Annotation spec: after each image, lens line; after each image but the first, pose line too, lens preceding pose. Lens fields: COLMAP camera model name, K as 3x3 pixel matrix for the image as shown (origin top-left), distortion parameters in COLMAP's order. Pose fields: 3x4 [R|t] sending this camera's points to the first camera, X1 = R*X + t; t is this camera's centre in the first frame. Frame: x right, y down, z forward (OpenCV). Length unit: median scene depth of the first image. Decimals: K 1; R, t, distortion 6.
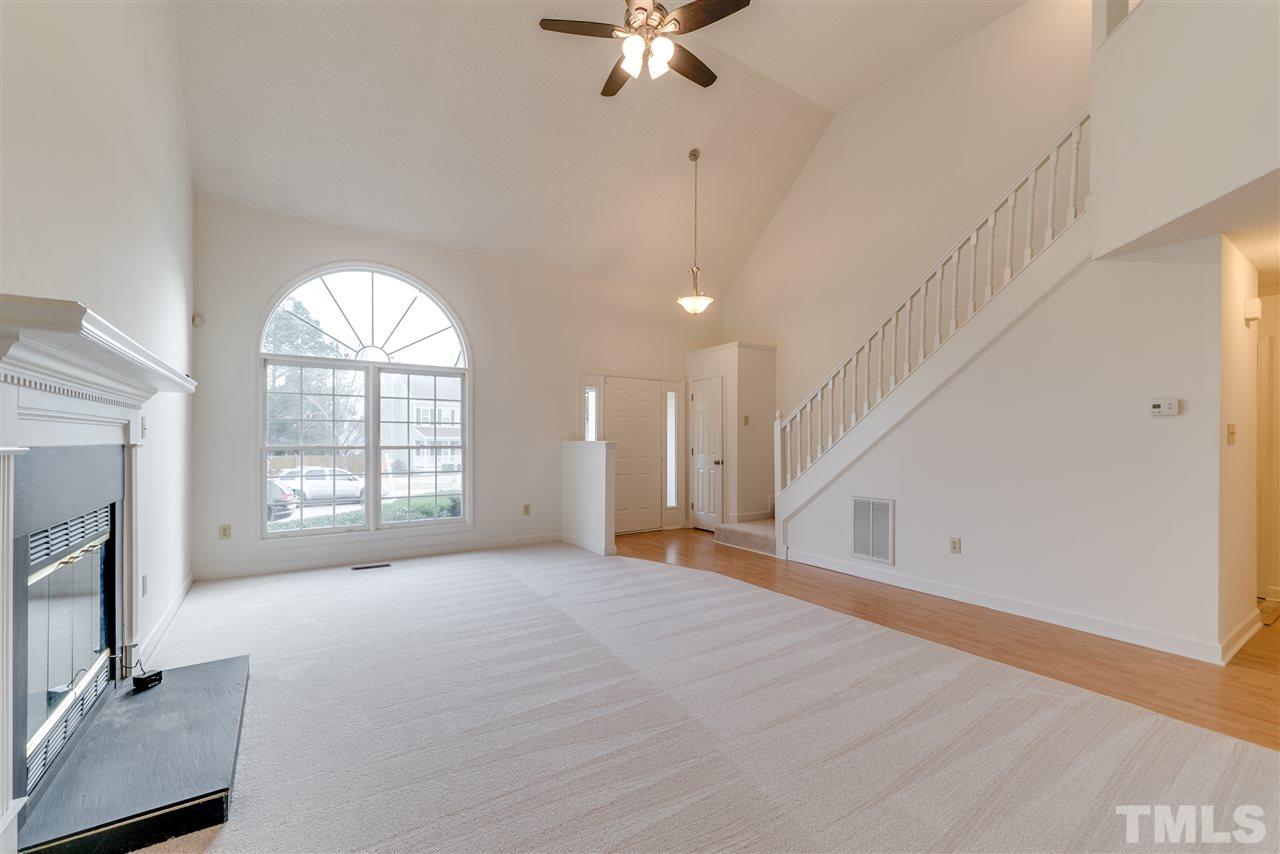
lens RADIAL K [[526.6, 0, 634.7], [0, 526.6, 428.4], [0, 0, 1]] dist [0.000445, 0.000140]
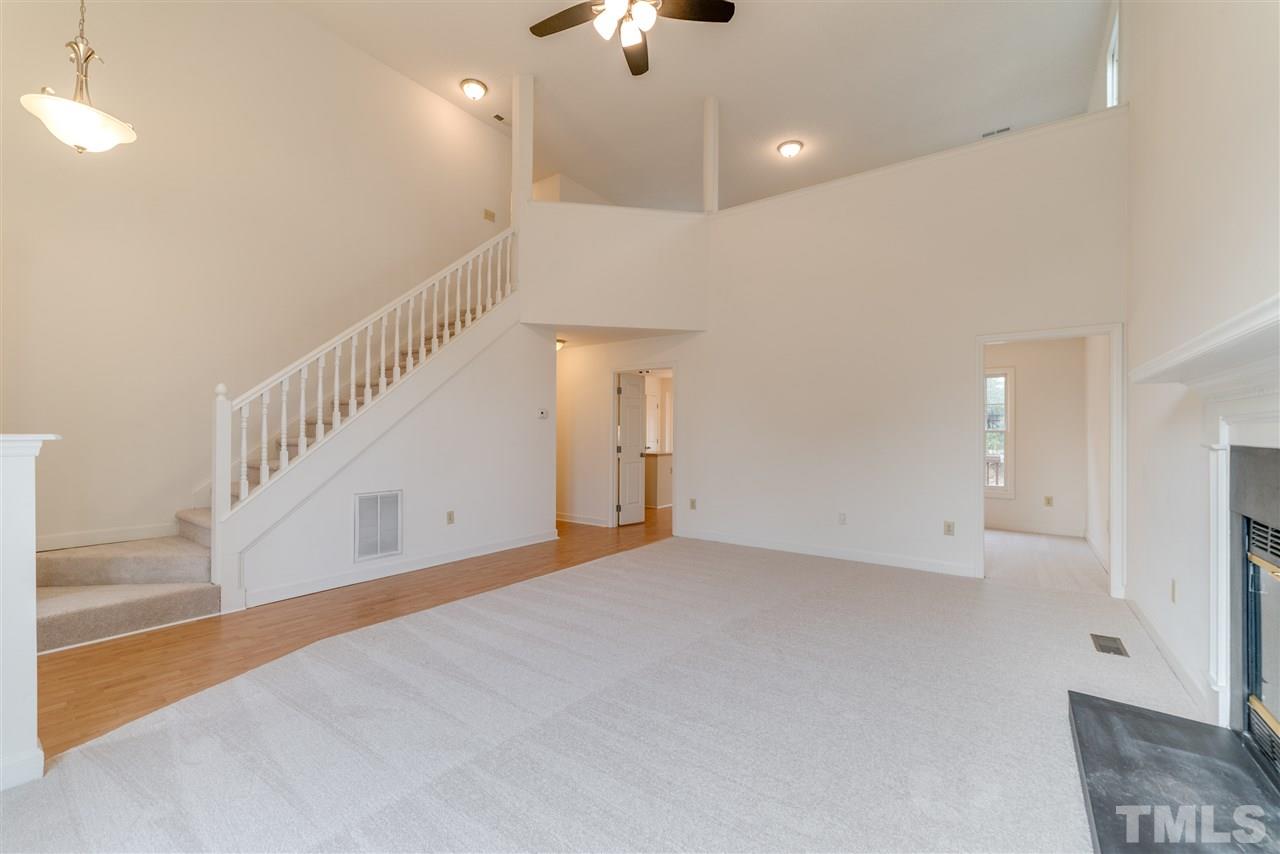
lens RADIAL K [[526.6, 0, 634.7], [0, 526.6, 428.4], [0, 0, 1]] dist [0.000445, 0.000140]
pose [[-0.349042, -0.000017, 0.937107, -0.593151], [-0.026679, 0.999595, -0.009919, 0.015726], [-0.936727, -0.028463, -0.348901, 0.903334]]
